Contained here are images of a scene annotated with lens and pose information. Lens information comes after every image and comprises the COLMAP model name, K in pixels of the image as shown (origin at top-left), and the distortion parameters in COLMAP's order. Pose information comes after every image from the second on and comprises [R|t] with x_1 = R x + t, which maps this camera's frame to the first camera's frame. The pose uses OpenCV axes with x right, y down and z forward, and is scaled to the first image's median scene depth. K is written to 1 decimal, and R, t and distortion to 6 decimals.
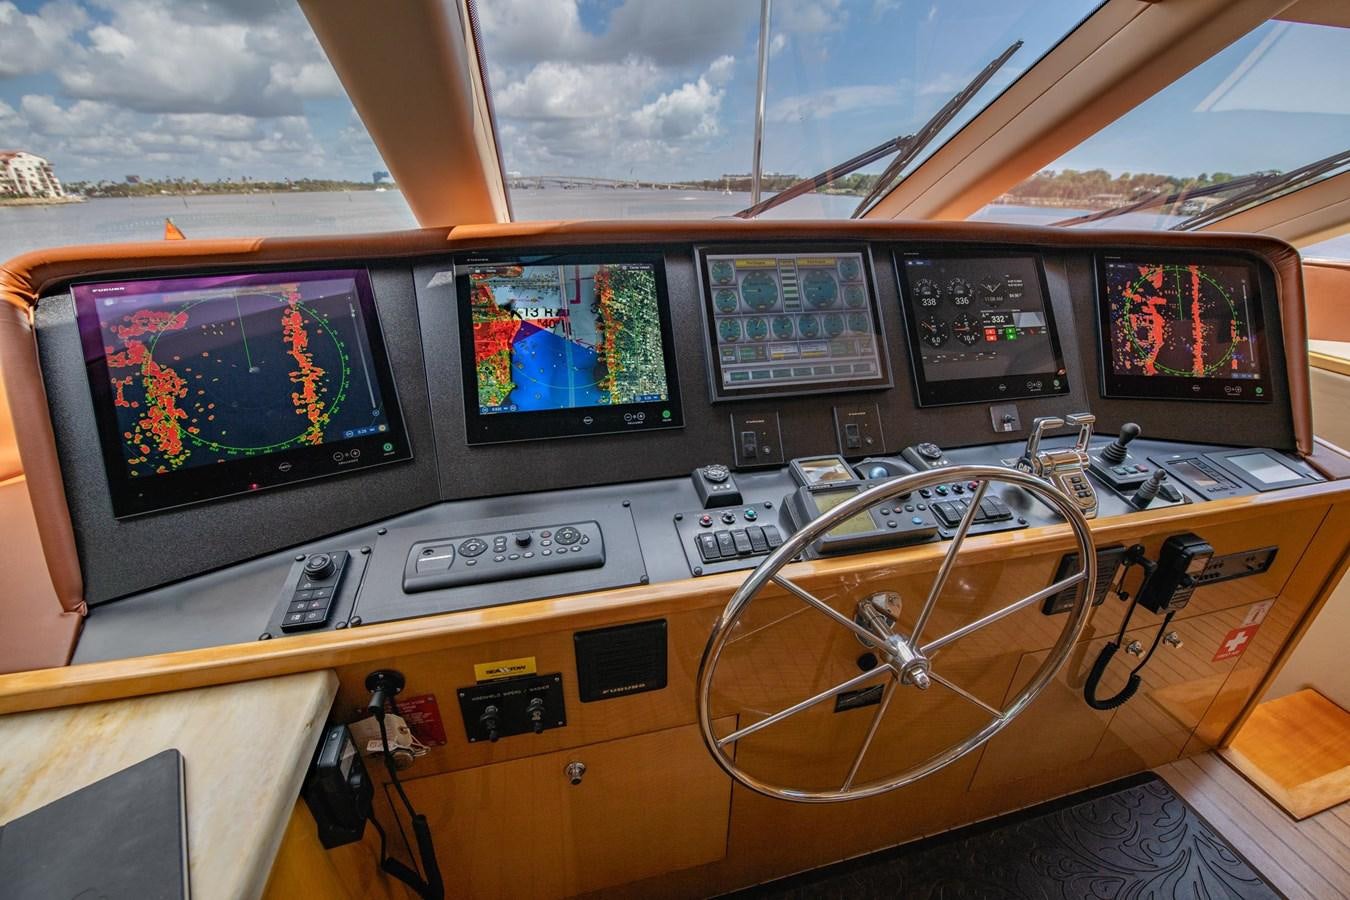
lens RADIAL K [[532.7, 0, 675.2], [0, 532.7, 455.7], [0, 0, 1]] dist [-0.017600, -0.000297]
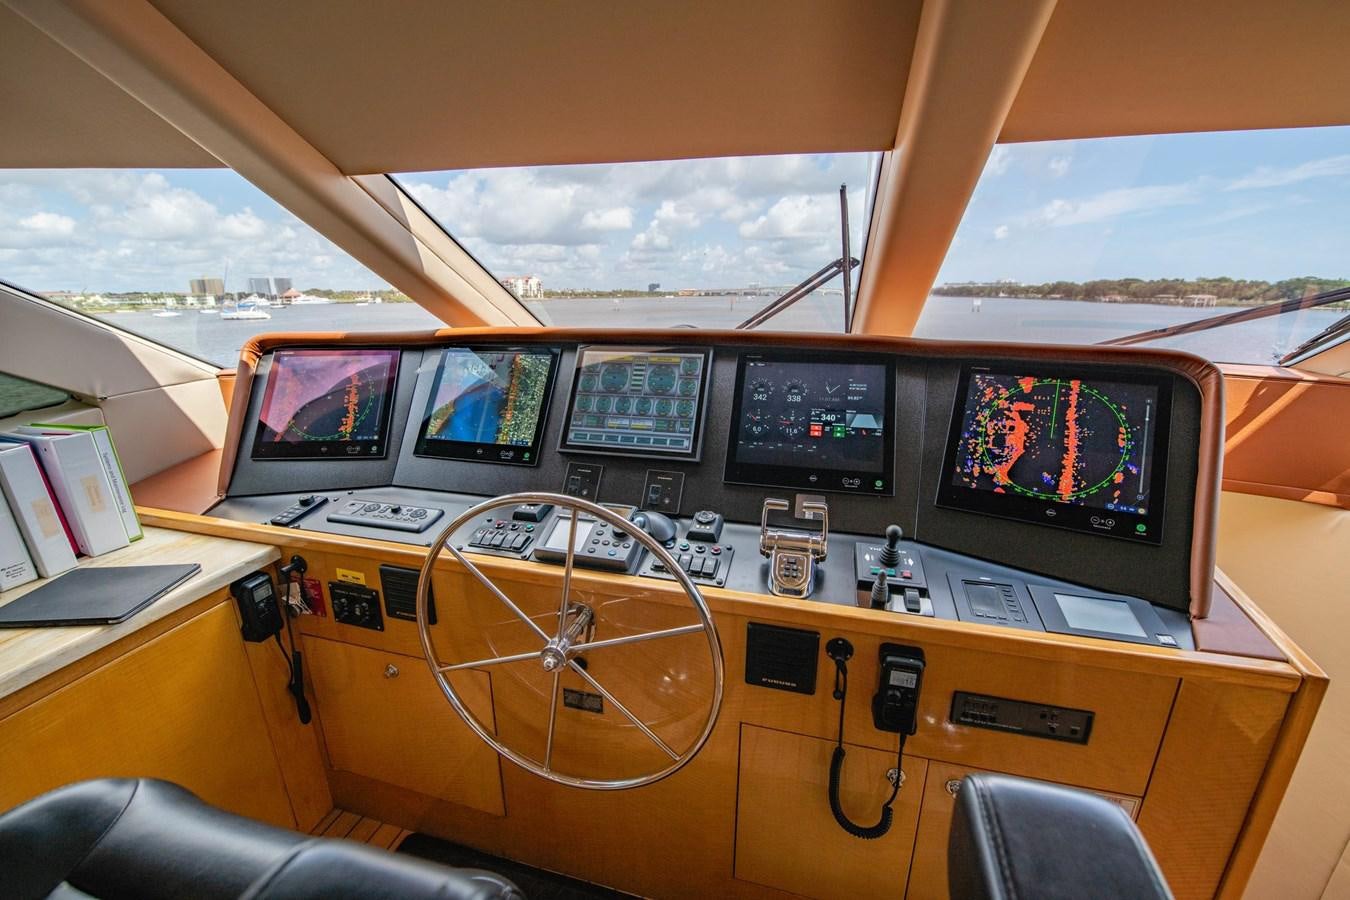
lens RADIAL K [[546.1, 0, 669.2], [0, 546.1, 461.0], [0, 0, 1]] dist [-0.002122, -0.009367]
pose [[0.879010, 0.129918, -0.458762, 0.921044], [-0.204635, 0.971836, -0.116872, 0.028148], [0.430657, 0.196610, 0.880840, -0.117240]]
